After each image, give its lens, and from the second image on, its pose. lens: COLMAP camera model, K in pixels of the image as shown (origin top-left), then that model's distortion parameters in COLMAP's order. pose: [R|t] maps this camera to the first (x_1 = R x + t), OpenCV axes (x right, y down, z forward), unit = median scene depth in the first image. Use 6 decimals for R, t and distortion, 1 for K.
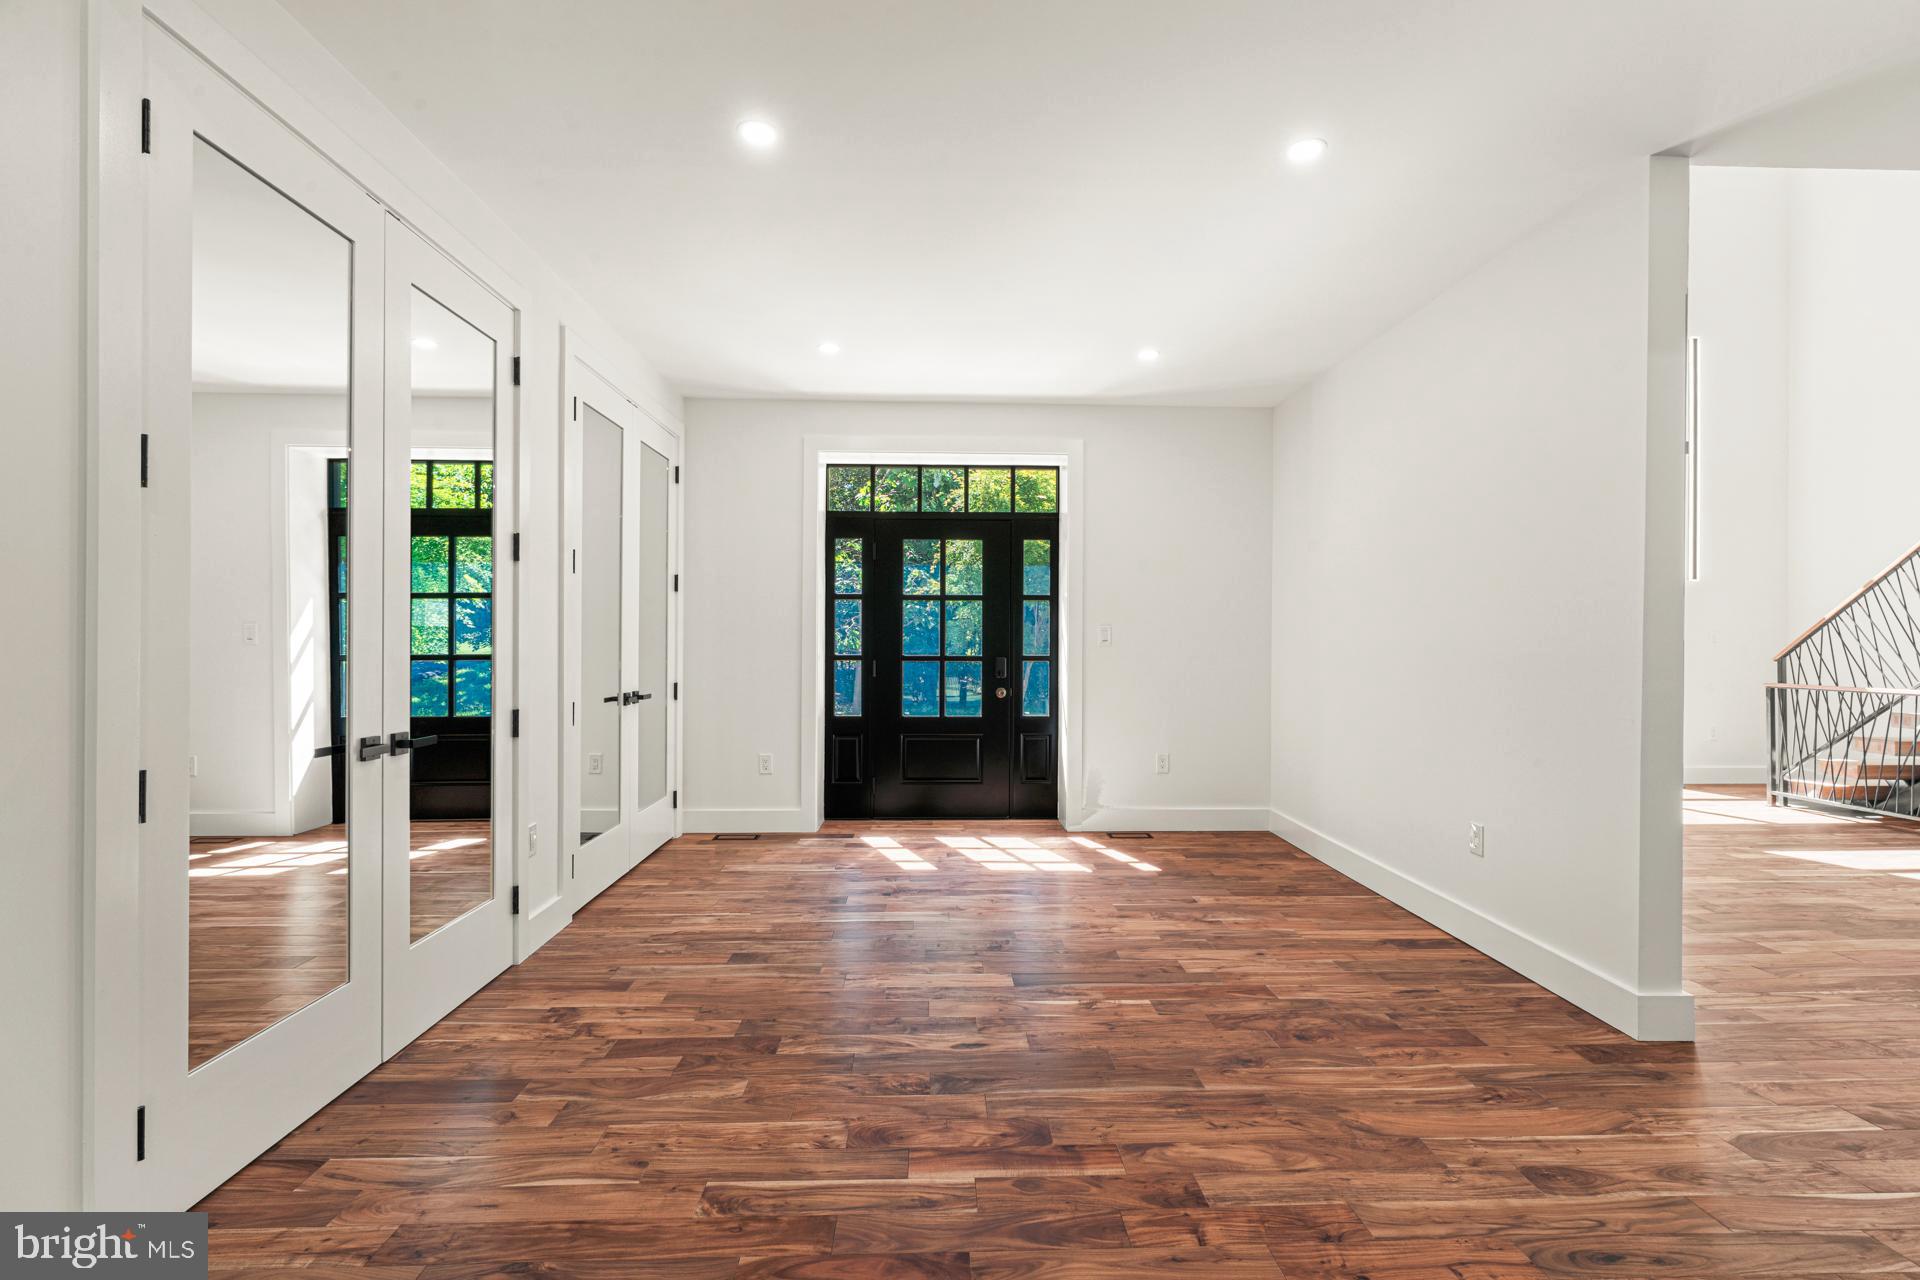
lens RADIAL K [[867.3, 0, 960.9], [0, 867.3, 641.9], [0, 0, 1]] dist [-0.007619, 0.002896]
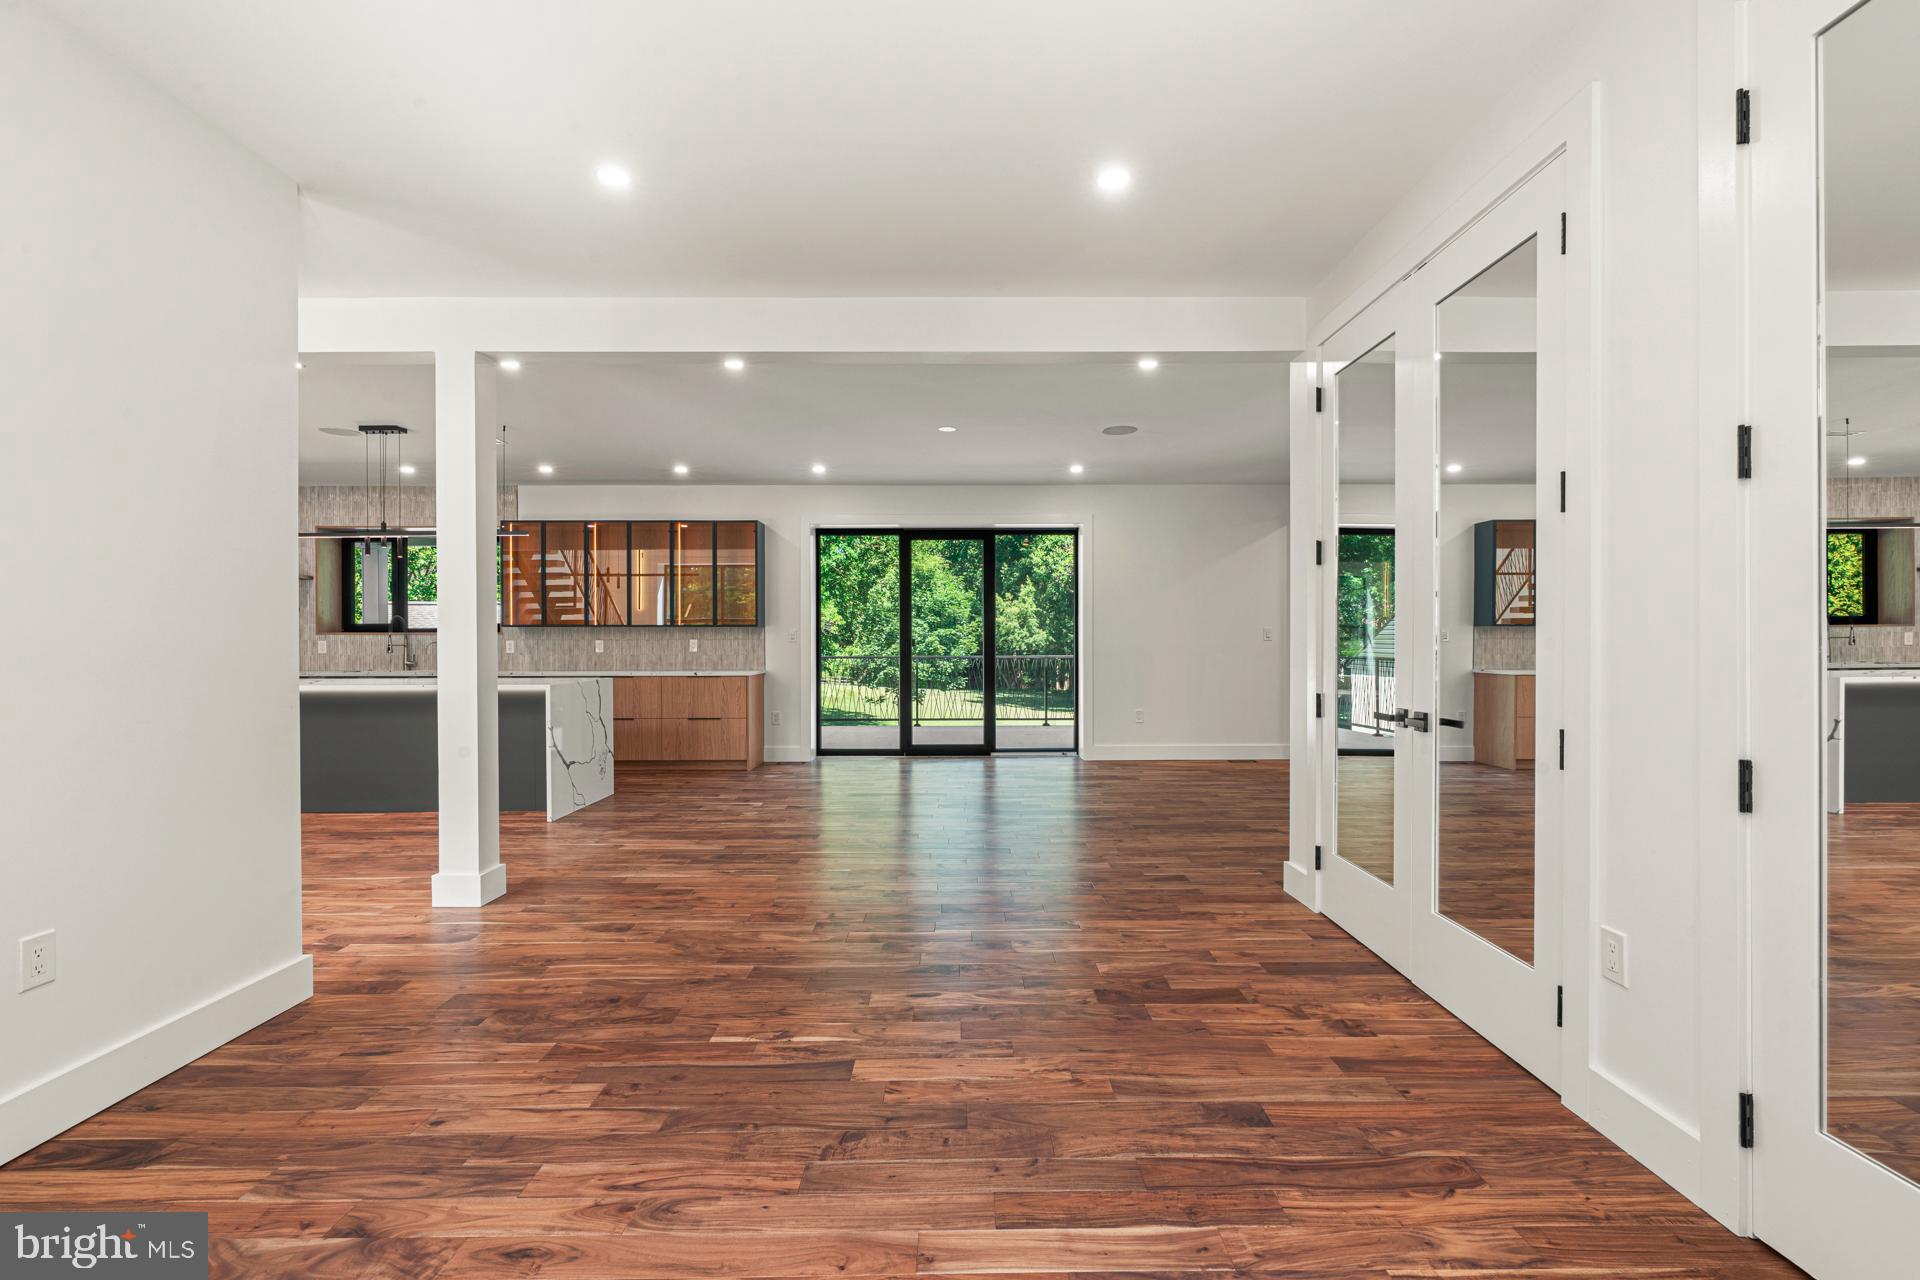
lens RADIAL K [[867.3, 0, 960.6], [0, 867.3, 644.9], [0, 0, 1]] dist [-0.007619, 0.002896]
pose [[-0.999477, -0.002114, 0.032283, -0.057911], [-0.001961, 0.999987, 0.004767, 0.008395], [-0.032293, 0.004701, -0.999467, 1.697810]]
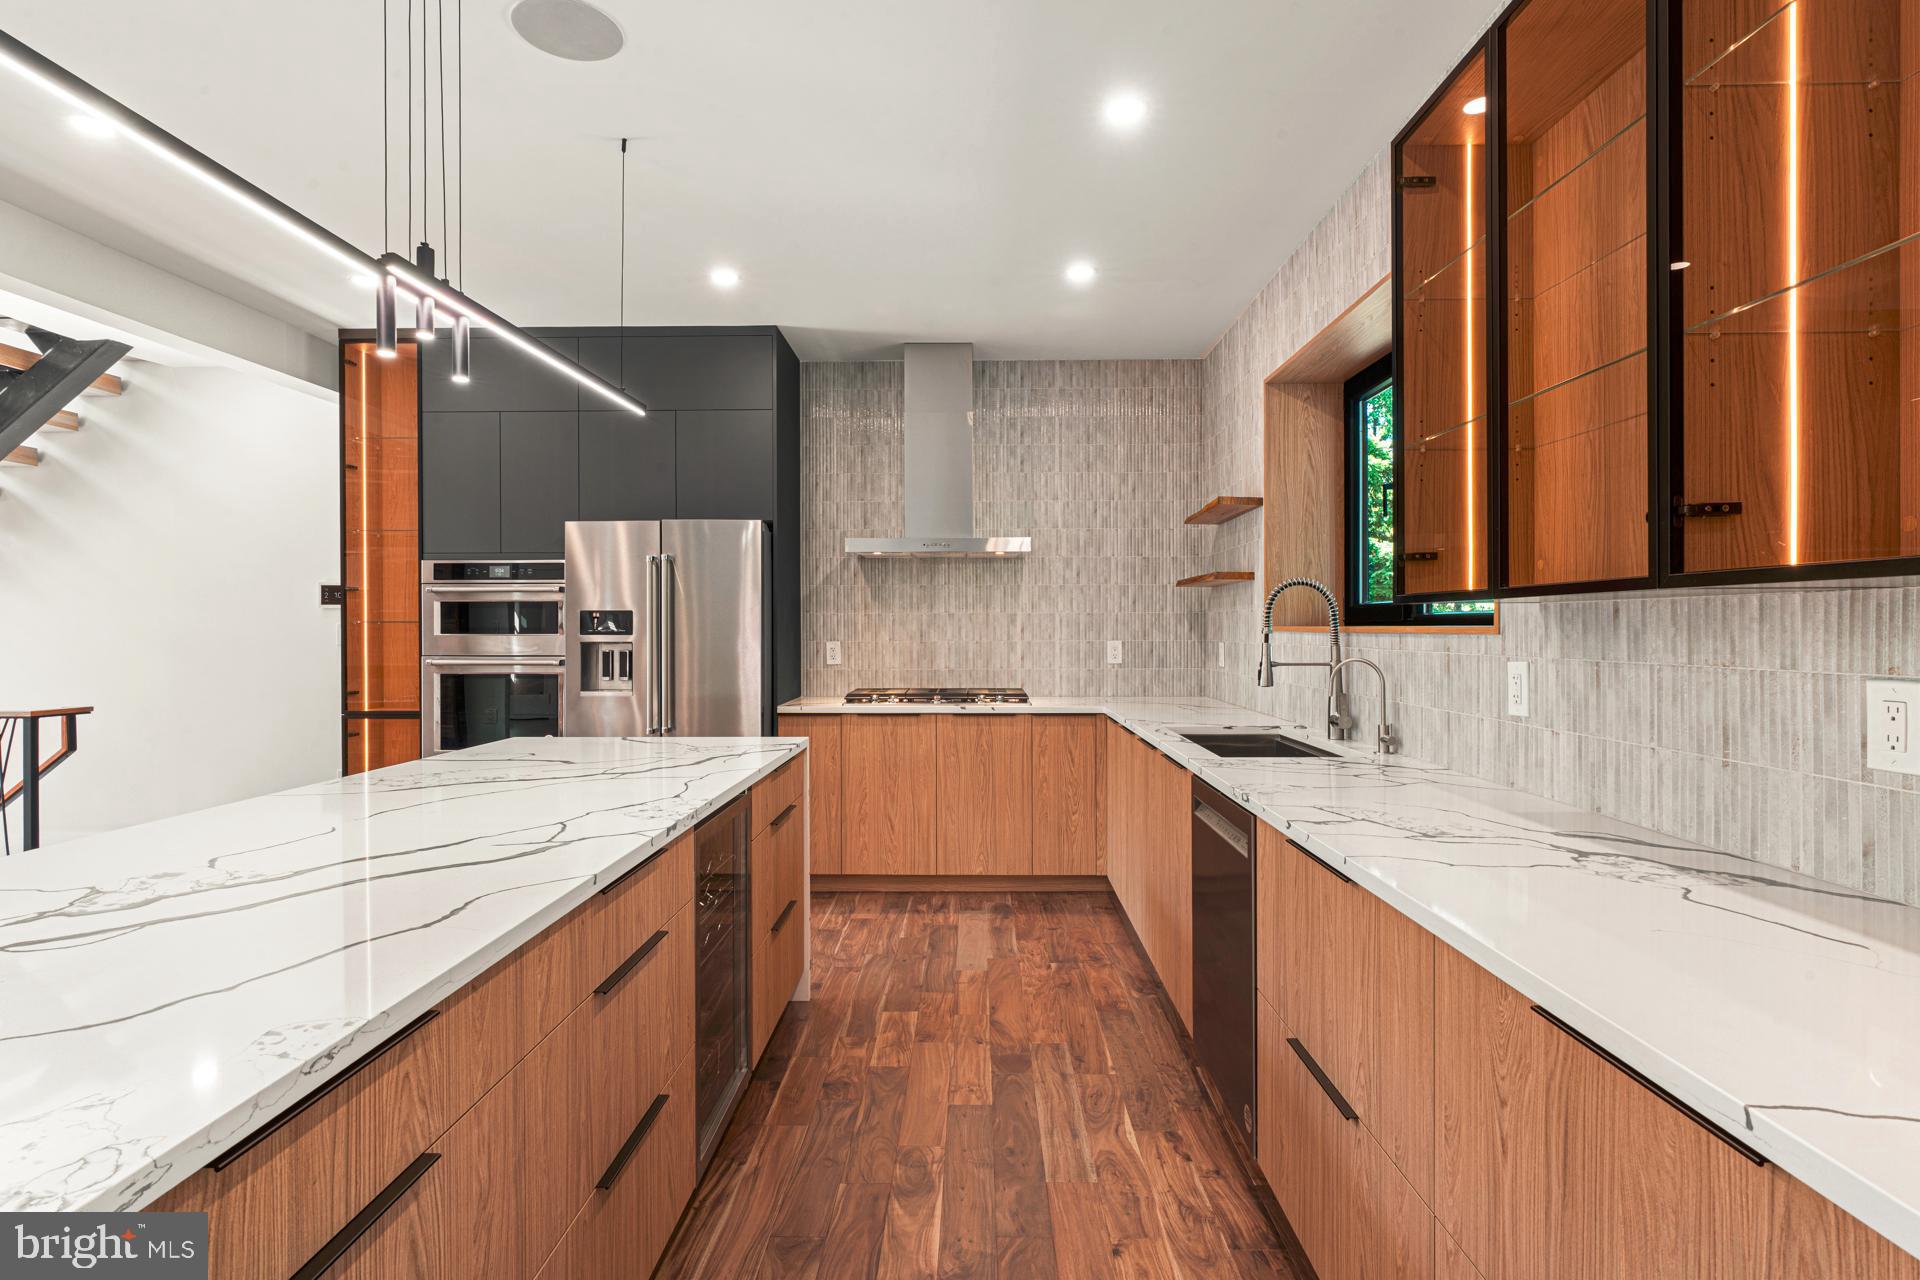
lens RADIAL K [[953.8, 0, 962.1], [0, 953.8, 631.6], [0, 0, 1]] dist [-0.002142, 0.000304]
pose [[0.053621, -0.006906, 0.998537, 0.713025], [0.003392, 0.999972, 0.006734, -0.016741], [-0.998556, 0.003026, 0.053643, -0.545059]]
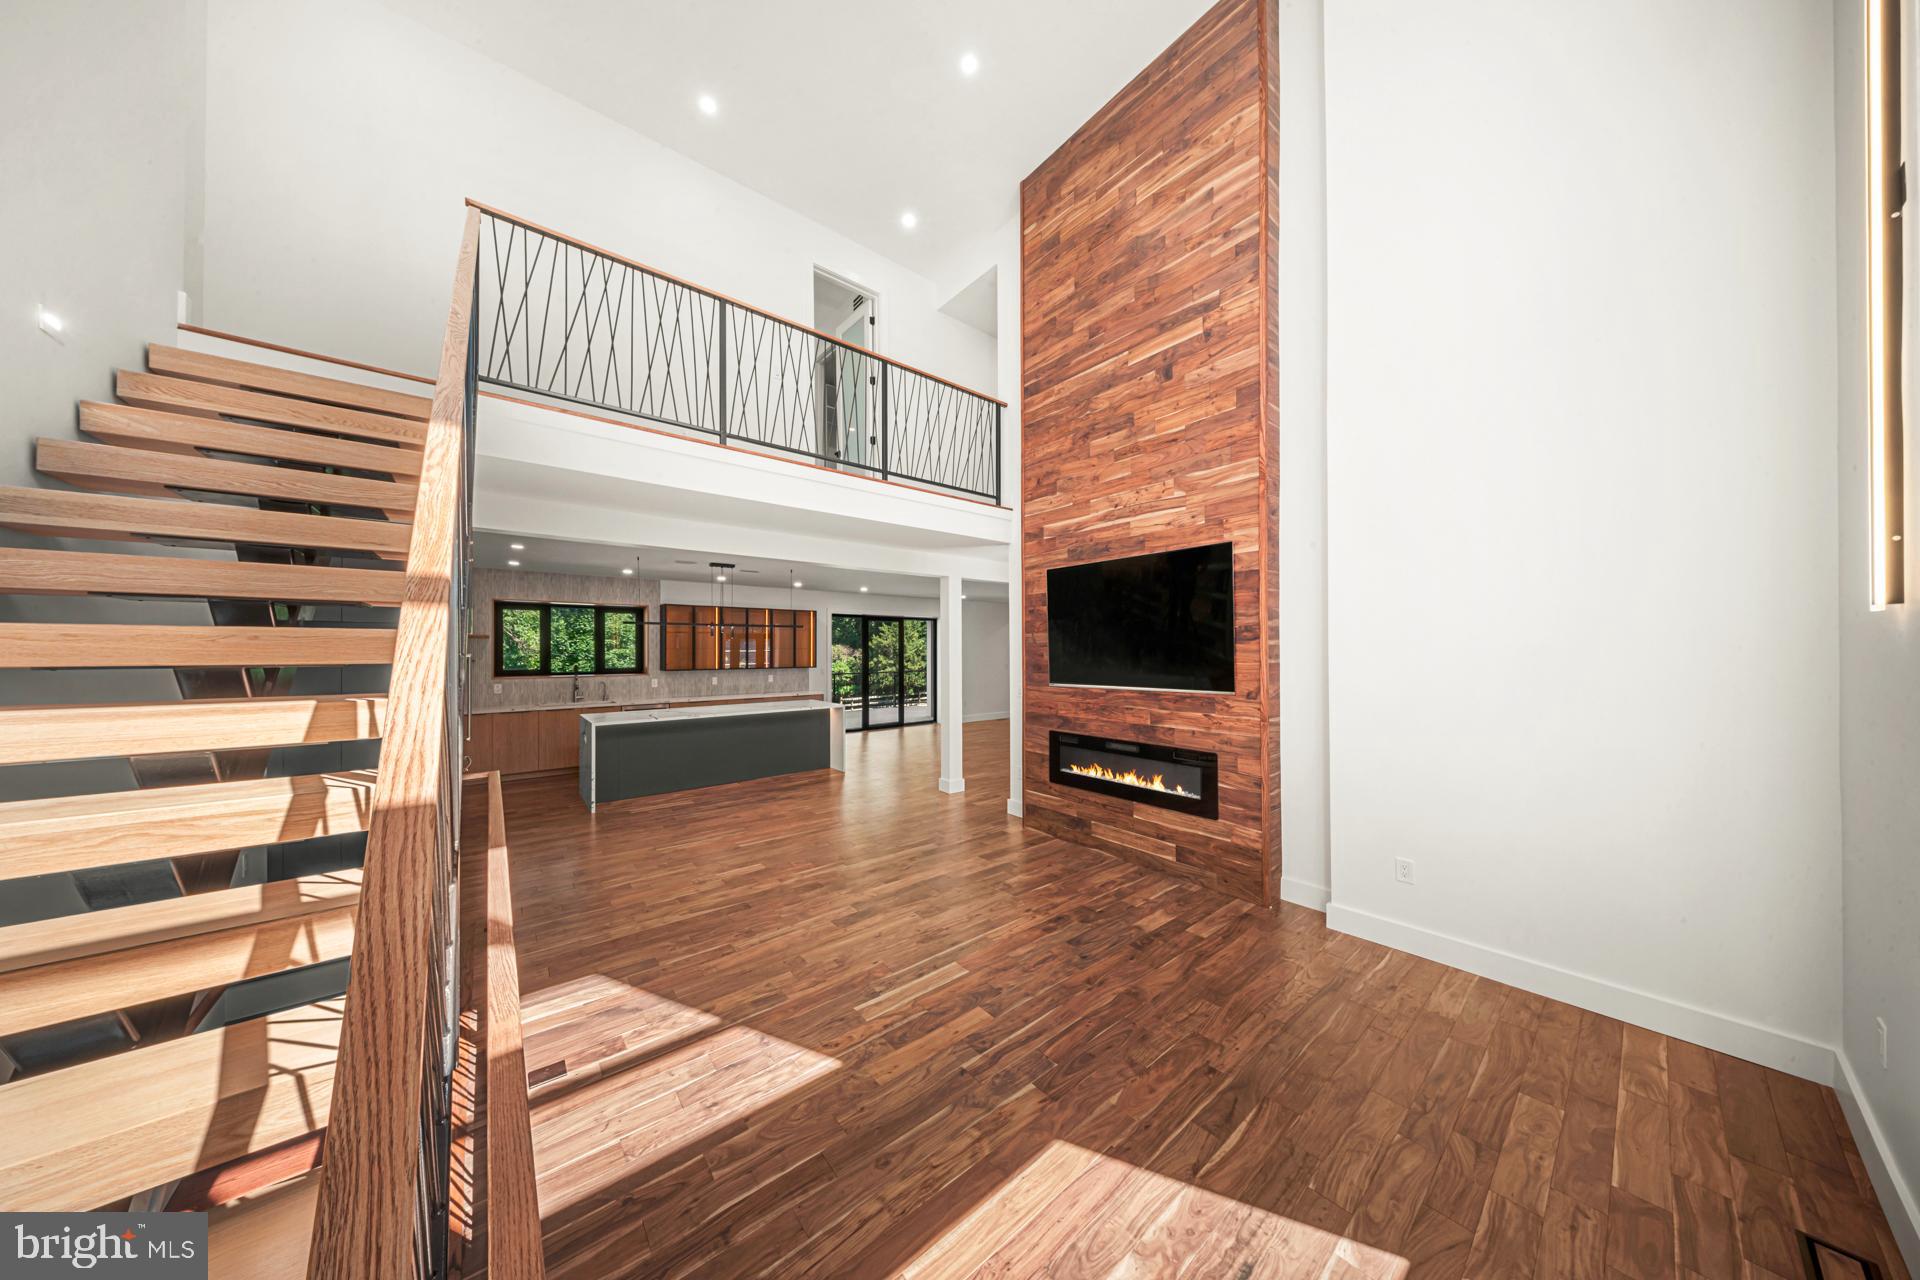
lens RADIAL K [[569.0, 0, 962.5], [0, 569.0, 646.6], [0, 0, 1]] dist [-0.005869, -0.001325]
pose [[-0.794041, -0.004884, -0.607844, 1.885496], [-0.000502, 0.999973, -0.007379, -0.125184], [0.607864, -0.005555, -0.794022, 2.138420]]
